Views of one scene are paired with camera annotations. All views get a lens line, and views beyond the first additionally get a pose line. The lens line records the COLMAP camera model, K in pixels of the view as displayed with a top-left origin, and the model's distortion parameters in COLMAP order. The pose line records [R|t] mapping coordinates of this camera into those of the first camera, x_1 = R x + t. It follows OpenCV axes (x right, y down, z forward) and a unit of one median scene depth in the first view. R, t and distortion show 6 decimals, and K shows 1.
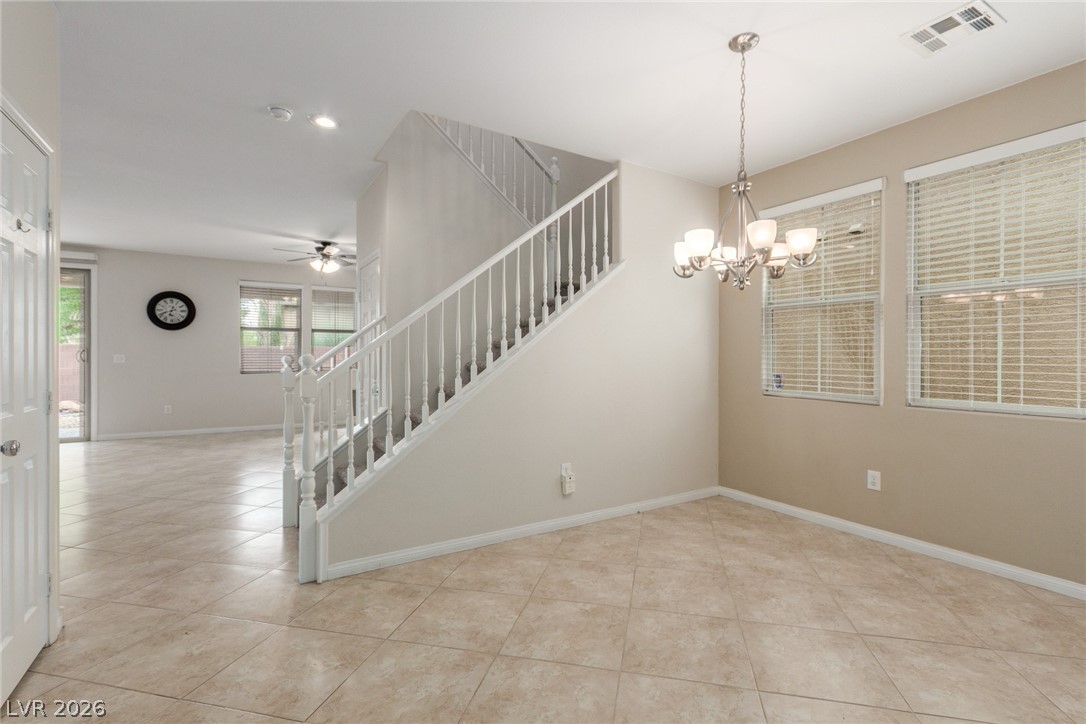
lens RADIAL K [[496.9, 0, 546.0], [0, 496.9, 358.5], [0, 0, 1]] dist [-0.001608, 0.000054]
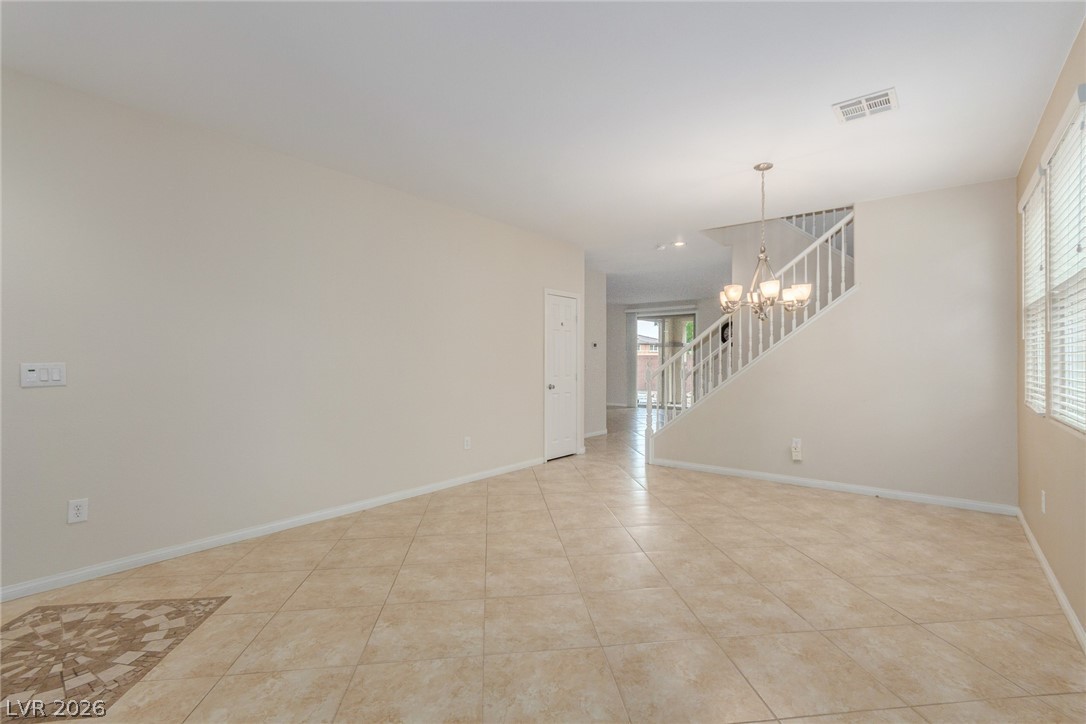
lens RADIAL K [[496.9, 0, 544.7], [0, 496.9, 363.0], [0, 0, 1]] dist [-0.001608, 0.000054]
pose [[0.322502, -0.002736, -0.946565, 1.208728], [0.001466, 0.999996, -0.002391, -0.002306], [0.946568, -0.000617, 0.322504, -0.134258]]
